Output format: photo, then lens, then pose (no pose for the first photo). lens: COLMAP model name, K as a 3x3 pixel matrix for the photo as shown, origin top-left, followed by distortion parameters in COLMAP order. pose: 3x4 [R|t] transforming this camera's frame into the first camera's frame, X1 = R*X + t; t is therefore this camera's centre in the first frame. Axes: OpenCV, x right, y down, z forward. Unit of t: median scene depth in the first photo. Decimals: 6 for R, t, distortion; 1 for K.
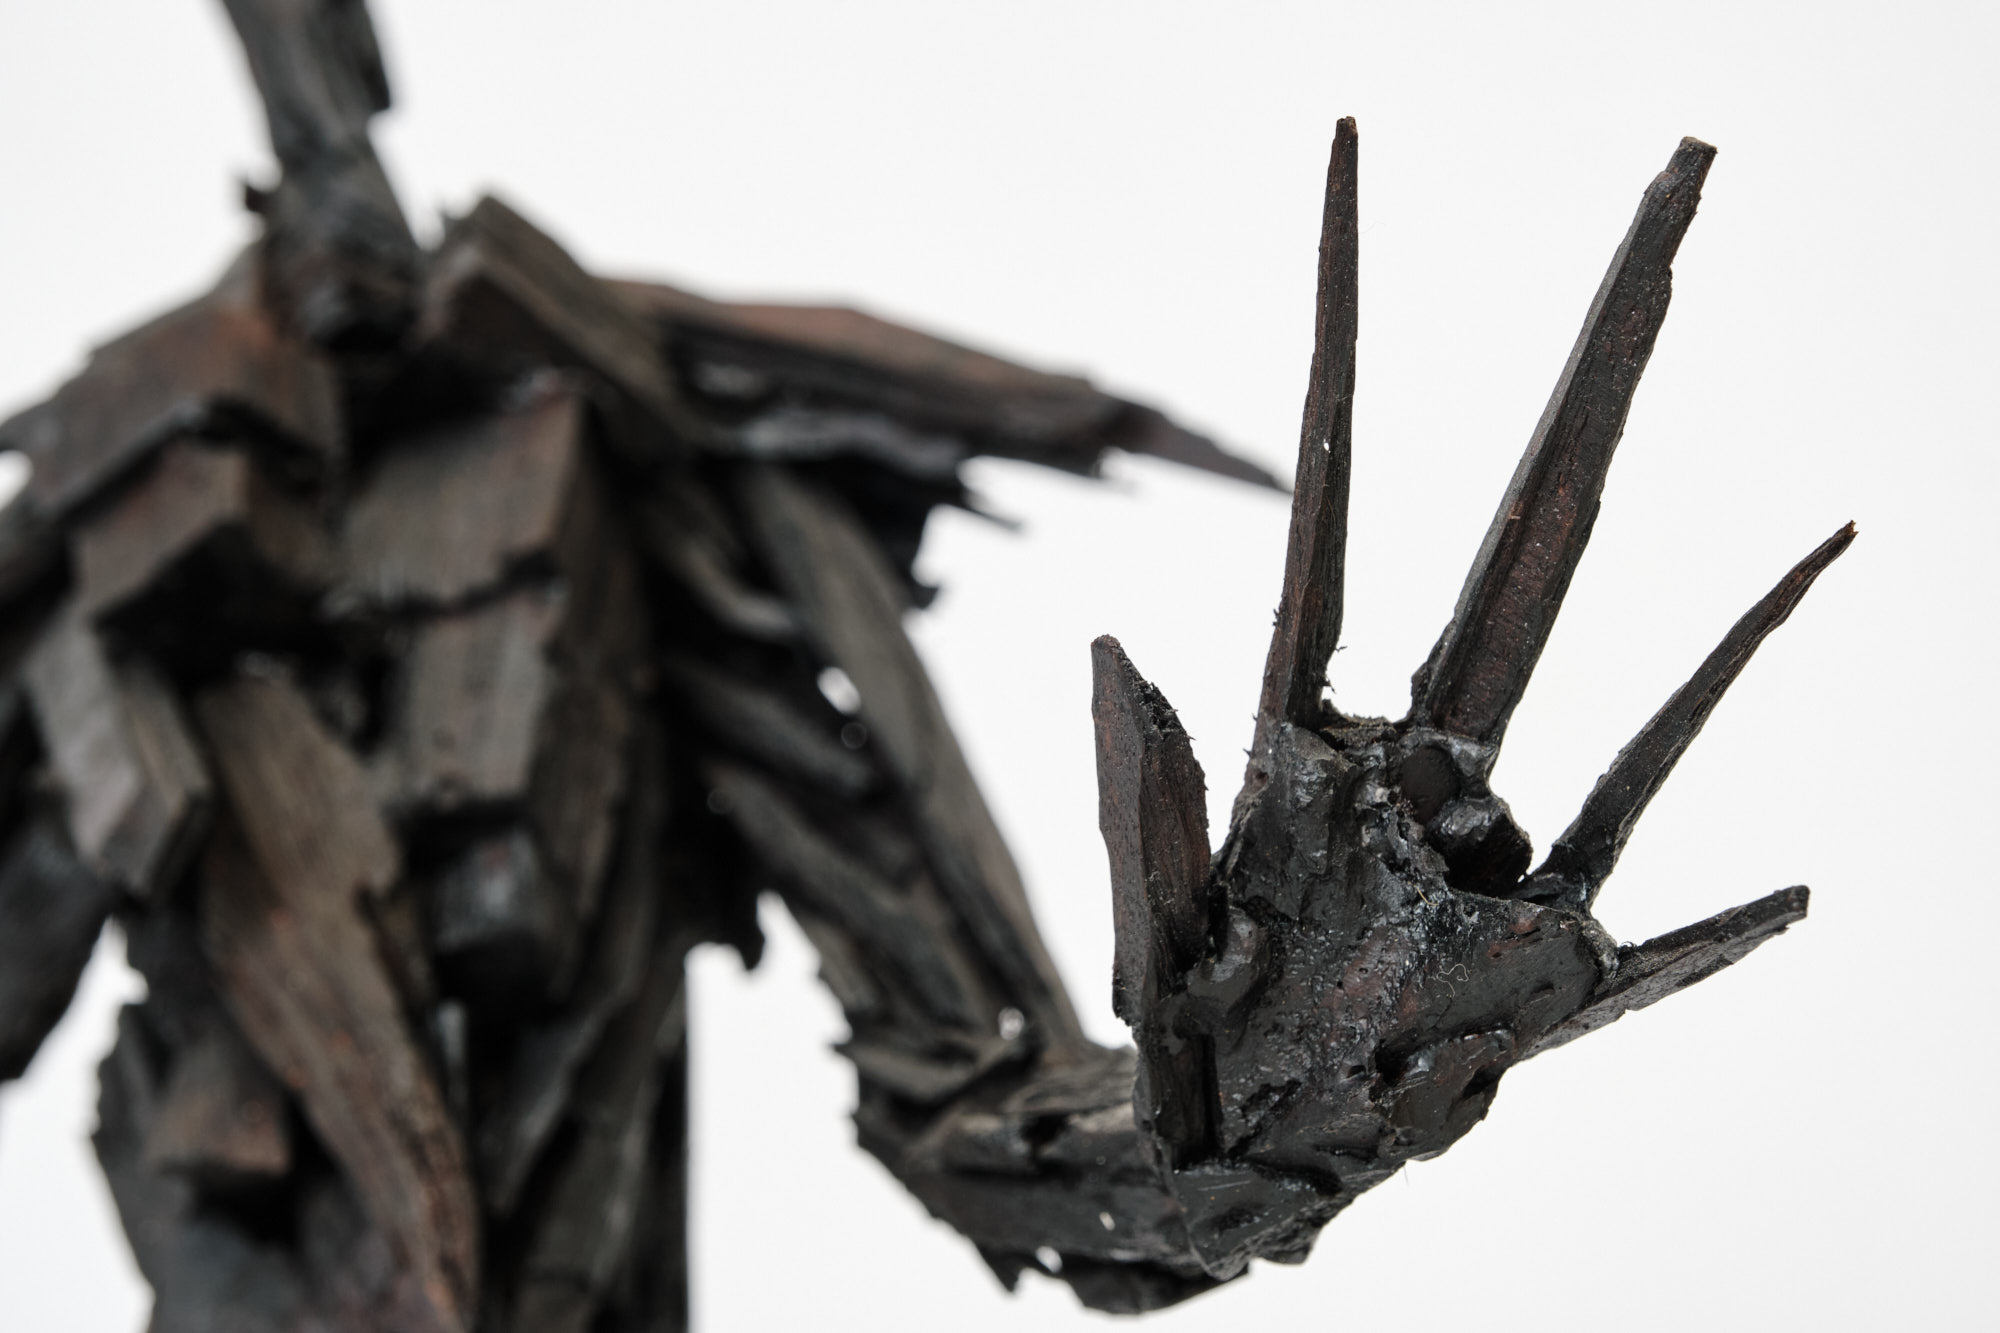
lens RADIAL K [[4747.6, 0, 1000.0], [0, 4747.6, 666.5], [0, 0, 1]] dist [-0.043230, -0.681223]
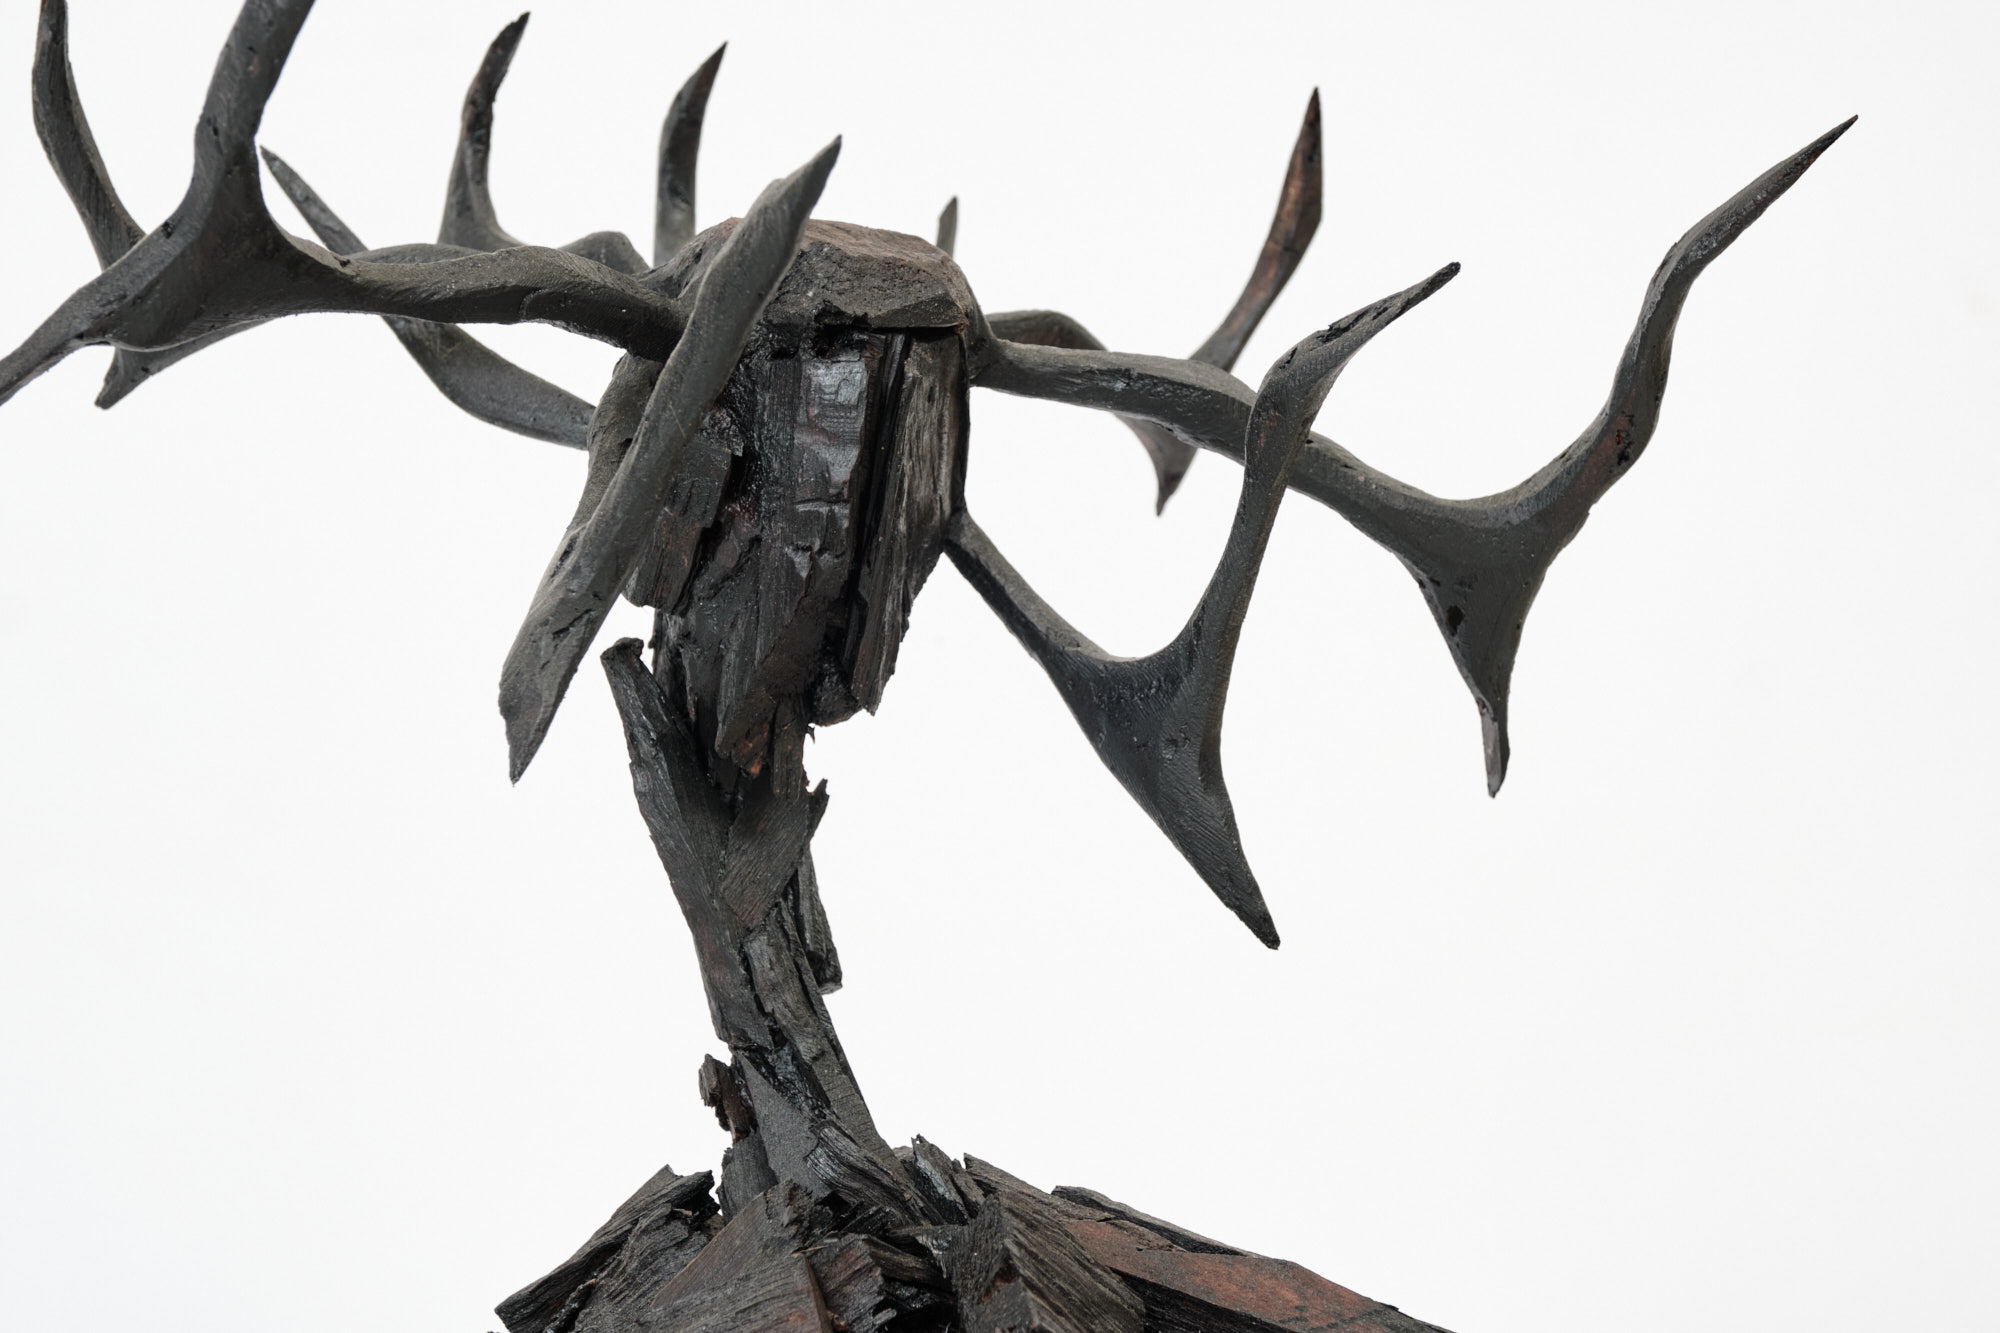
lens RADIAL K [[4747.6, 0, 1000.0], [0, 4747.6, 666.5], [0, 0, 1]] dist [-0.043230, -0.681223]
pose [[0.988557, 0.037118, 0.146213, -0.426505], [-0.059964, 0.986078, 0.155093, -0.610793], [-0.138421, -0.162086, 0.977020, -0.136645]]
